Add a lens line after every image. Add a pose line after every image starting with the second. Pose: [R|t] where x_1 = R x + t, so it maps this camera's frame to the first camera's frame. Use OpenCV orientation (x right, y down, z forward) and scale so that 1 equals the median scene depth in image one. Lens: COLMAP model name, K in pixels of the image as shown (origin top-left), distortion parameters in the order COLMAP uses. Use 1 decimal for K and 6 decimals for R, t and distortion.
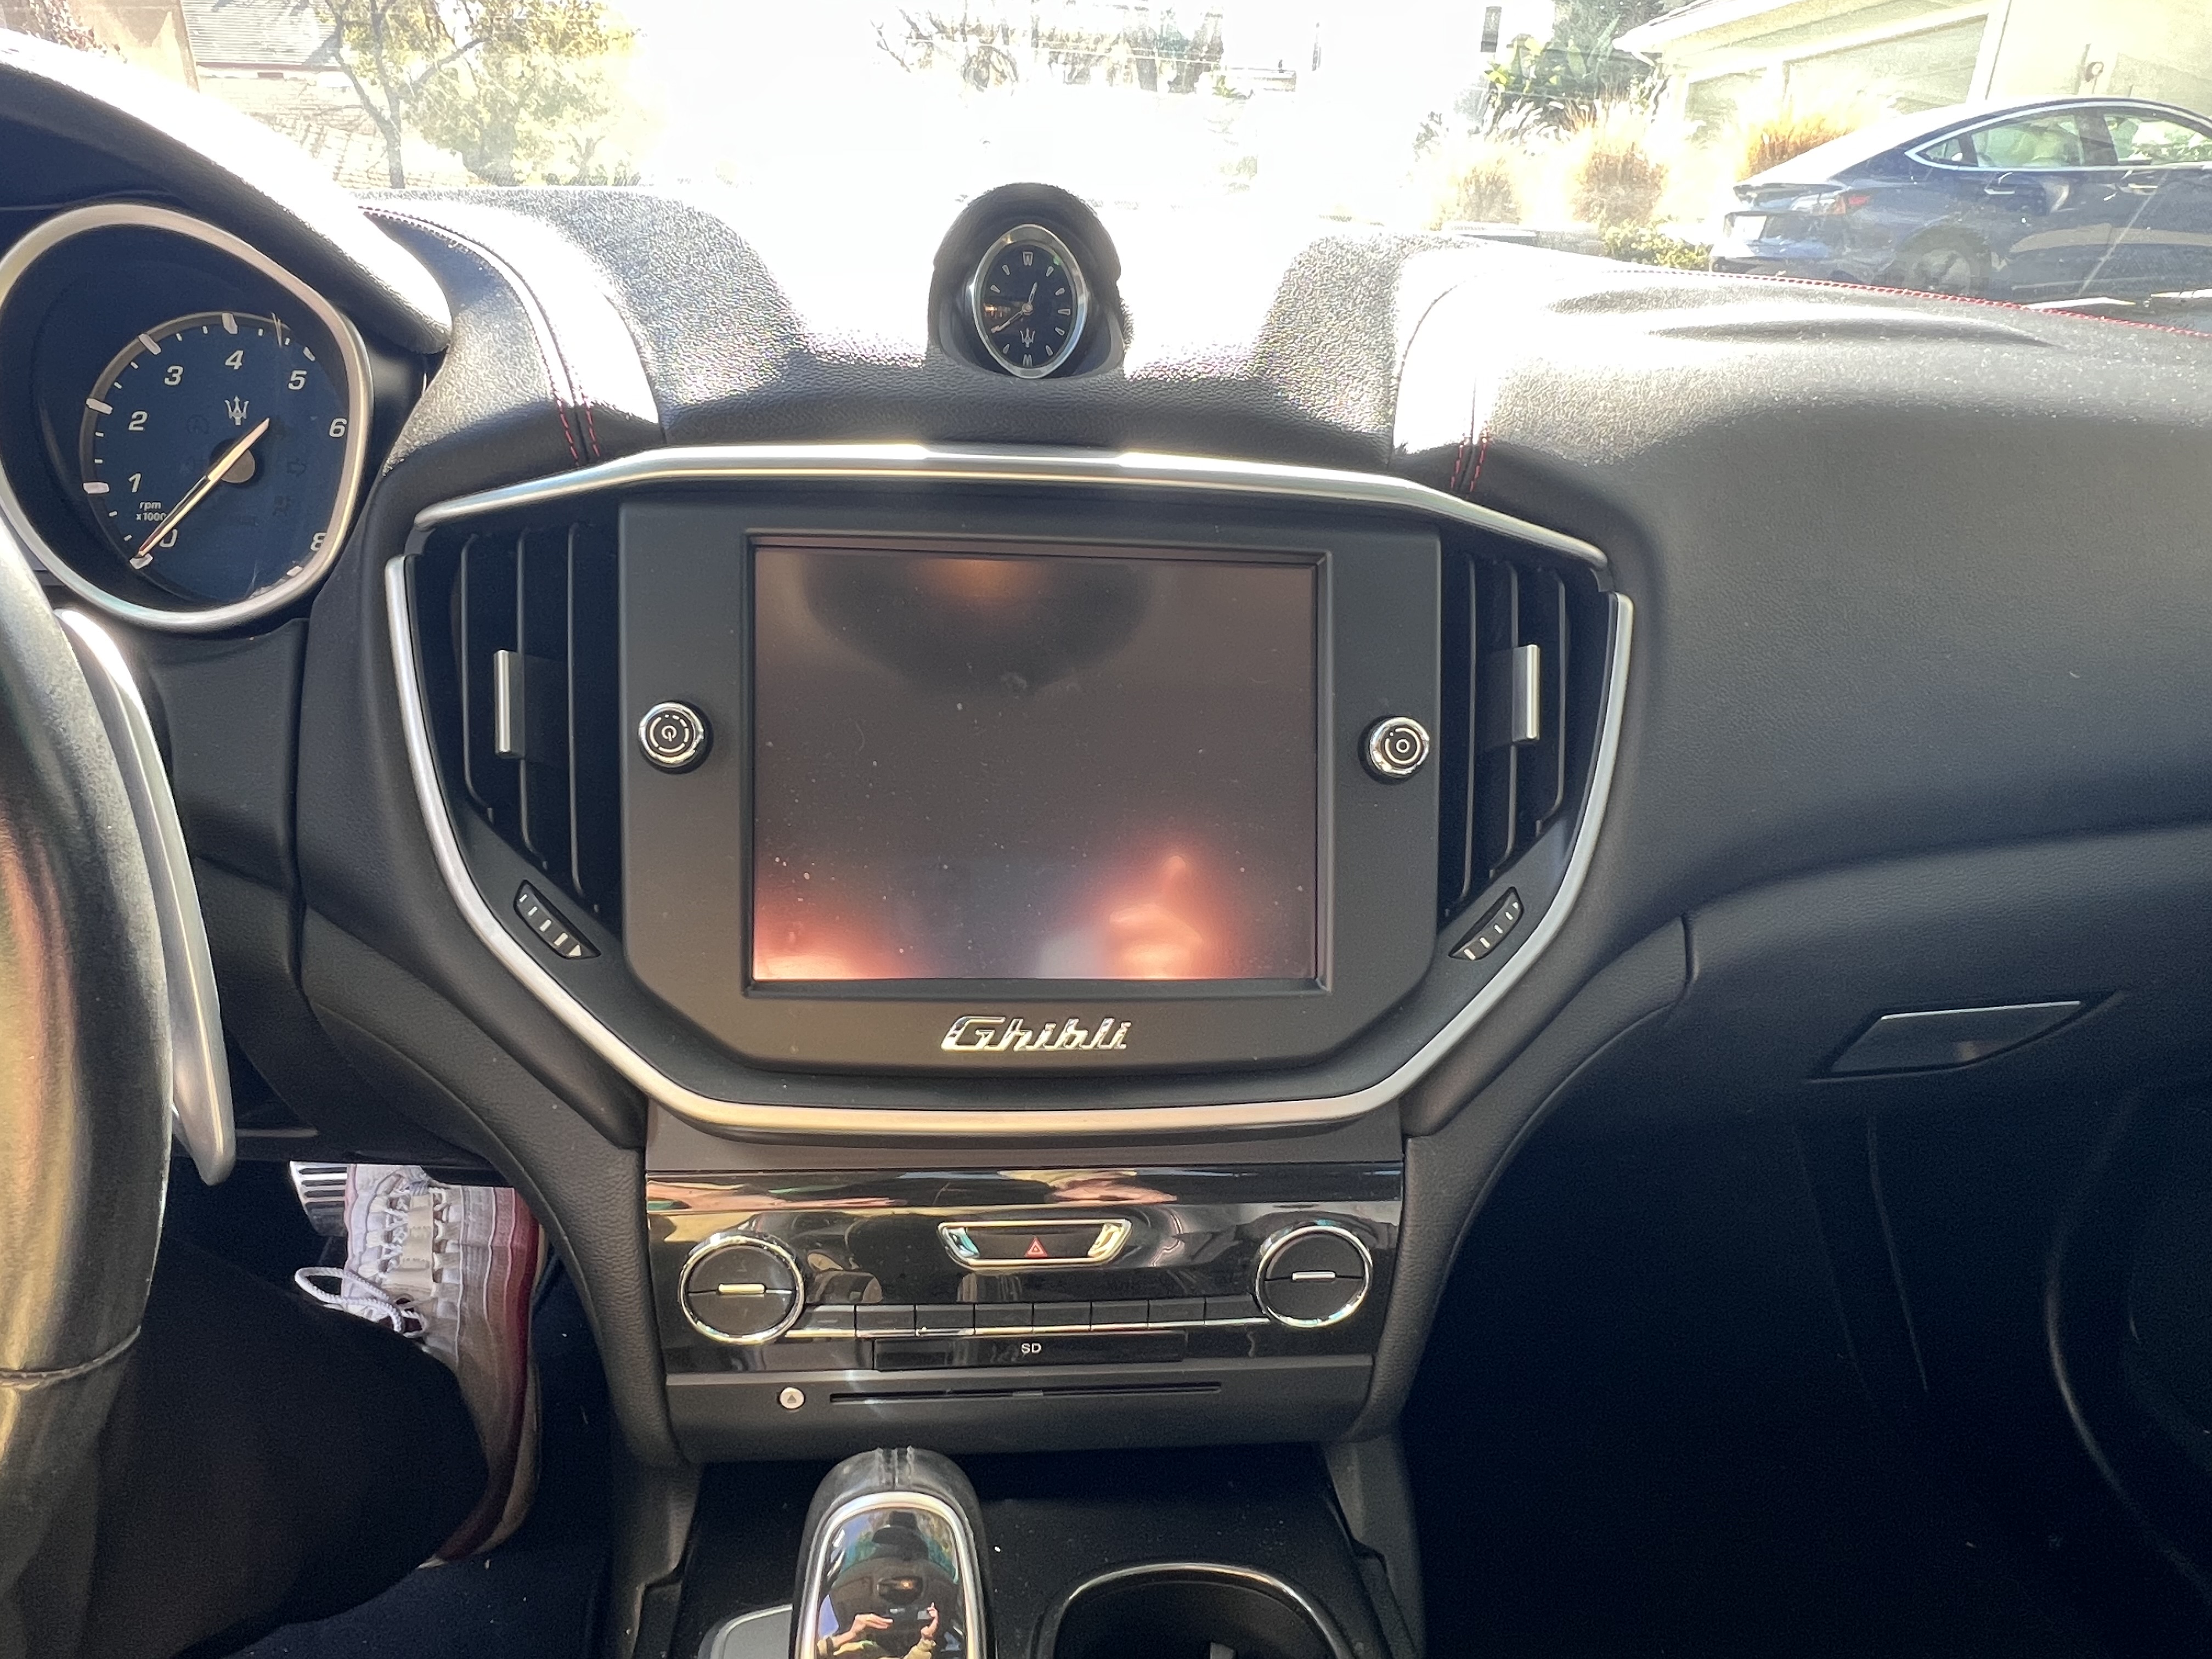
lens RADIAL K [[1356.3, 0, 1073.4], [0, 1356.3, 914.4], [0, 0, 1]] dist [-0.005155, 0.001054]
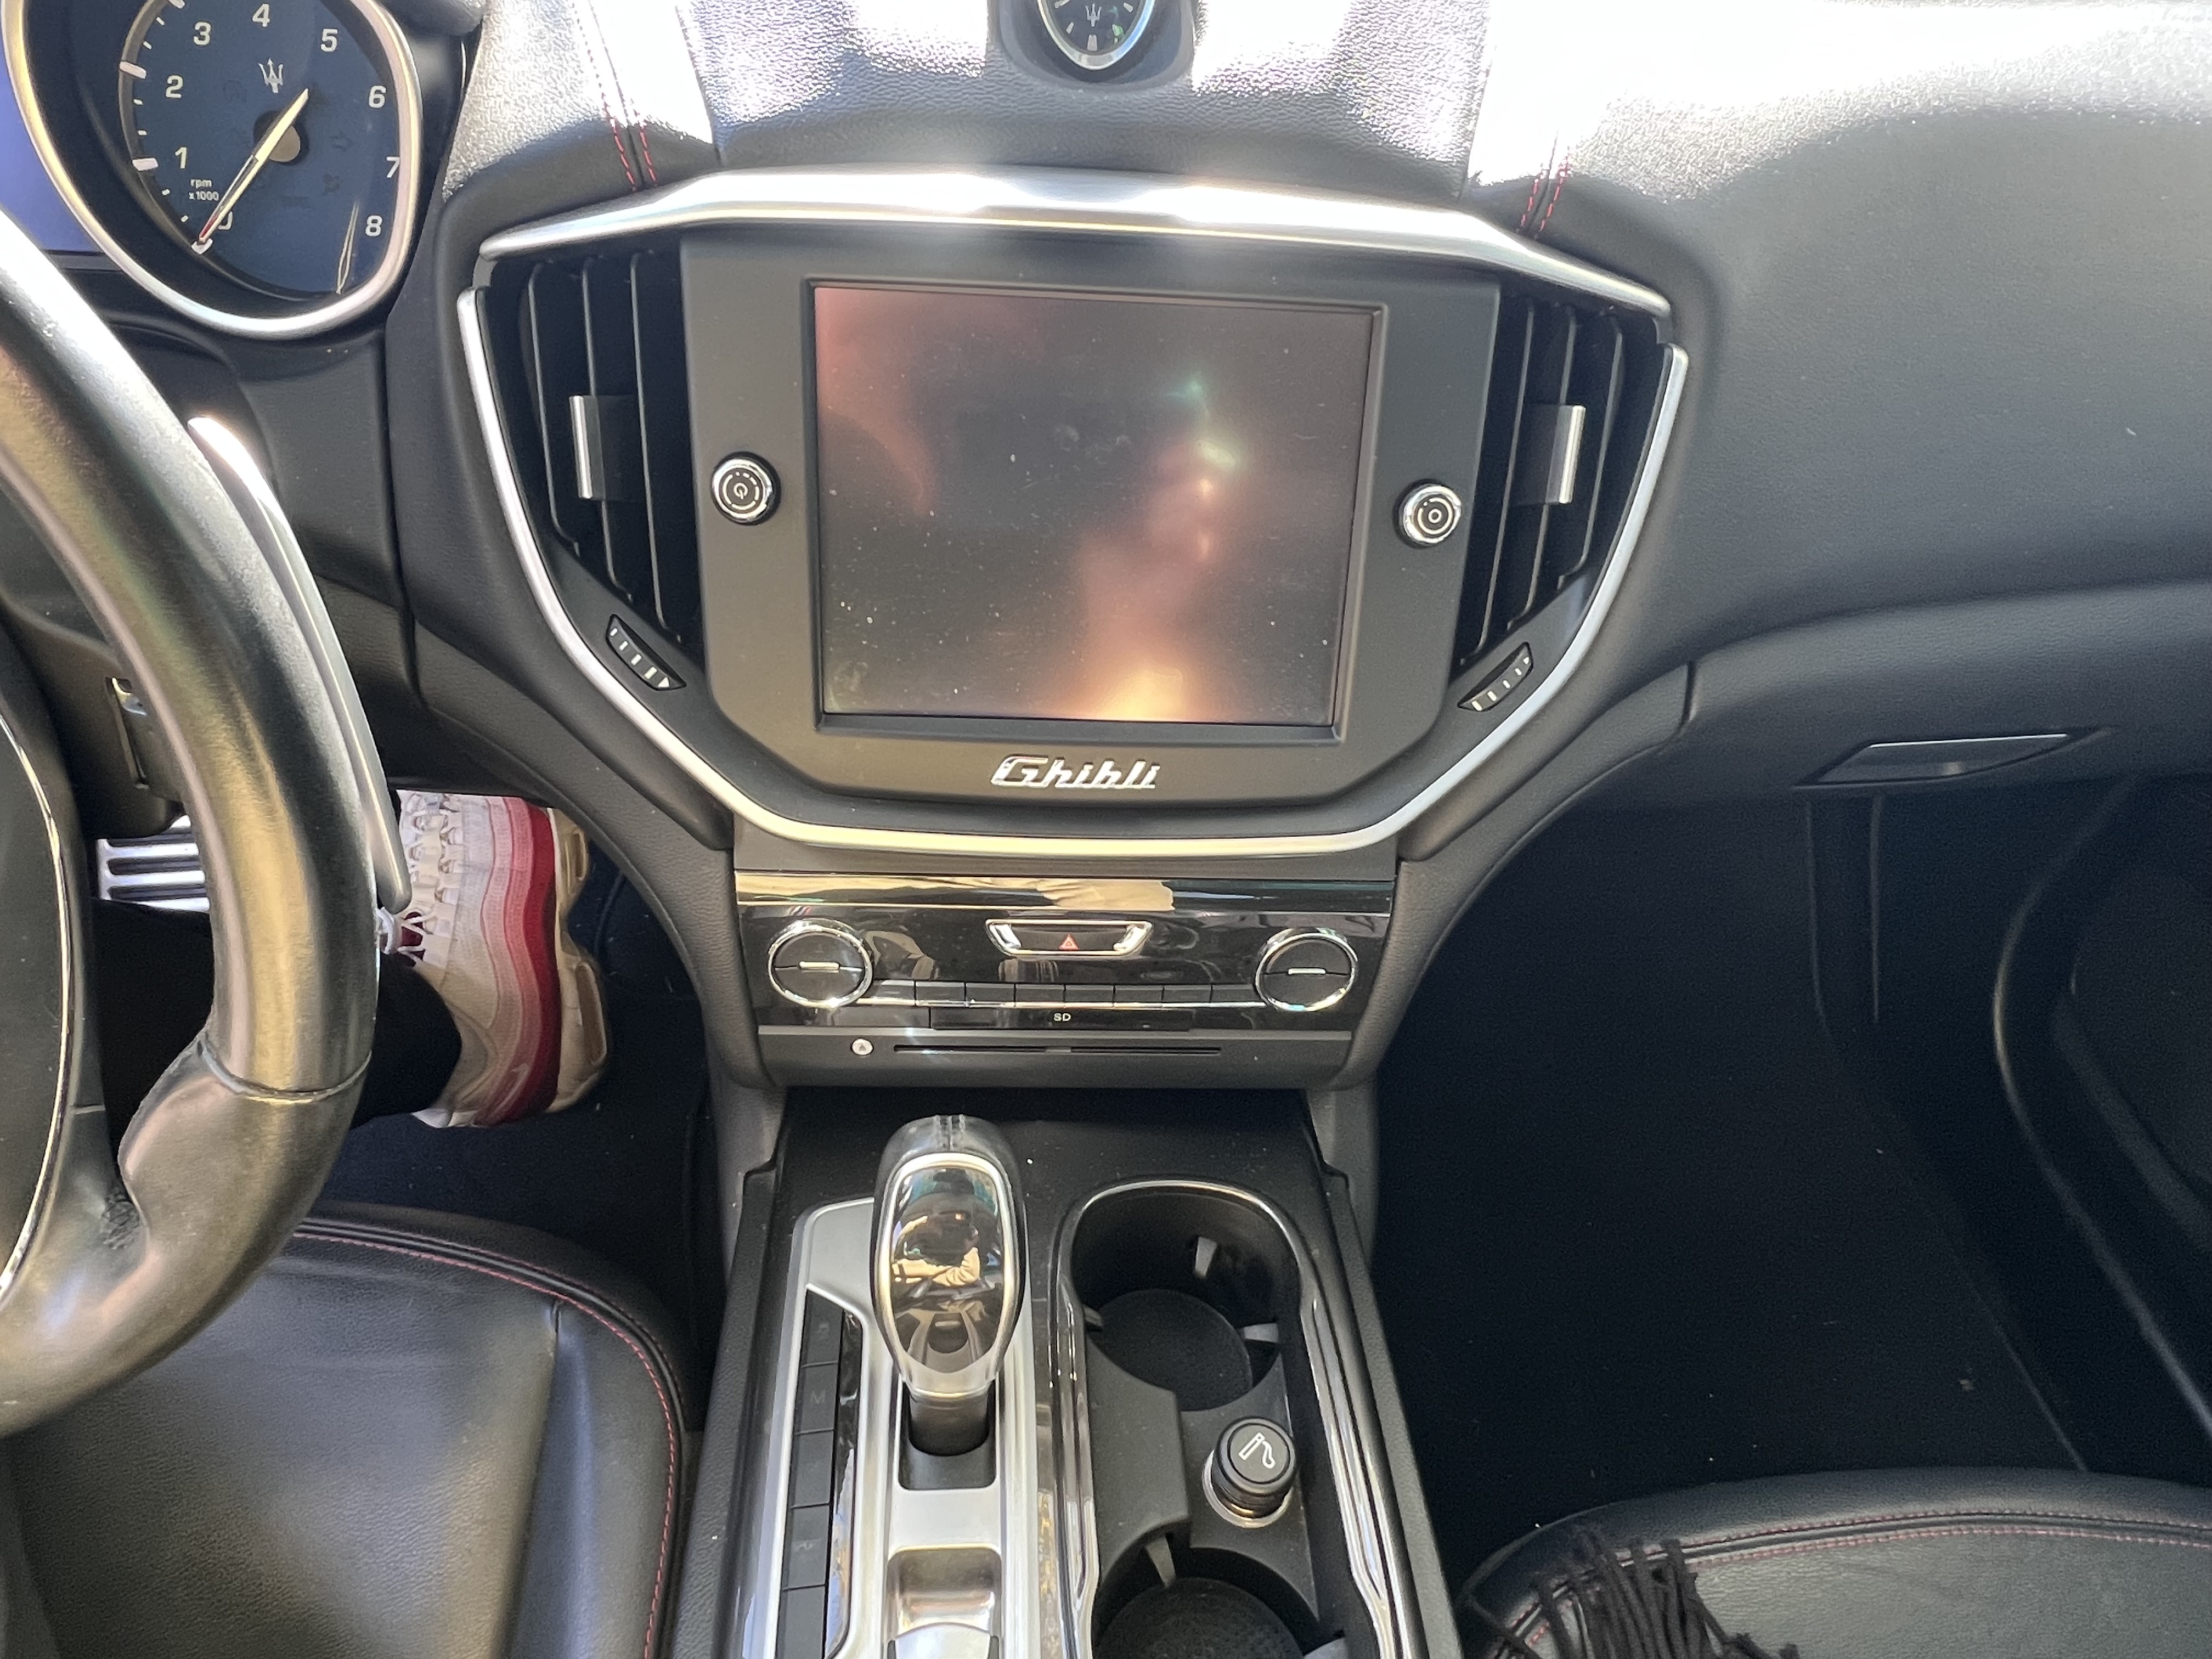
lens RADIAL K [[1356.3, 0, 1073.4], [0, 1356.3, 914.4], [0, 0, 1]] dist [-0.005155, 0.001054]
pose [[0.998709, 0.044661, -0.024197, 0.003150], [-0.034401, 0.945192, 0.324698, -0.155456], [0.037372, -0.323446, 0.945508, -0.094044]]
